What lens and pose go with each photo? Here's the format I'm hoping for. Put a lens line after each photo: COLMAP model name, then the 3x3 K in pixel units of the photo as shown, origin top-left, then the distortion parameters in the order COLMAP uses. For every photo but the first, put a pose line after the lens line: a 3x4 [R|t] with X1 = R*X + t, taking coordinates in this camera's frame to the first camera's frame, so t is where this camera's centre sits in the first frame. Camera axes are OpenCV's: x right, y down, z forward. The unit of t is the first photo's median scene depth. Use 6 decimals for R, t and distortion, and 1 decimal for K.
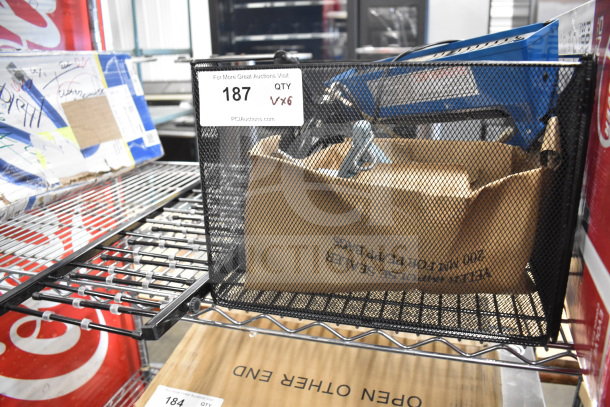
lens RADIAL K [[482.4, 0, 303.6], [0, 482.4, 203.4], [0, 0, 1]] dist [-0.096114, 0.004922]
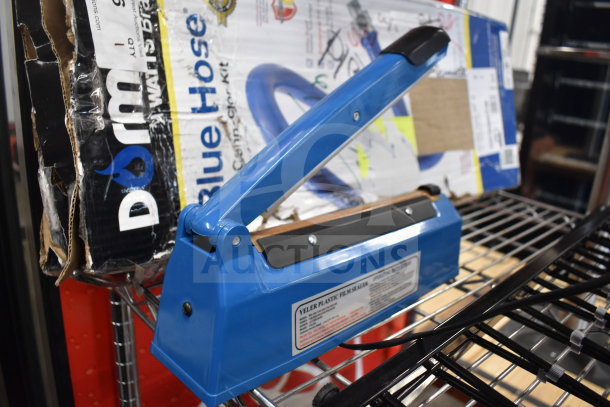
lens RADIAL K [[482.4, 0, 306.6], [0, 482.4, 202.5], [0, 0, 1]] dist [-0.096114, 0.004922]
pose [[0.847823, 0.249772, -0.467772, -0.265544], [-0.251540, 0.965992, 0.059894, -0.051976], [0.466824, 0.066884, 0.881818, 0.349159]]
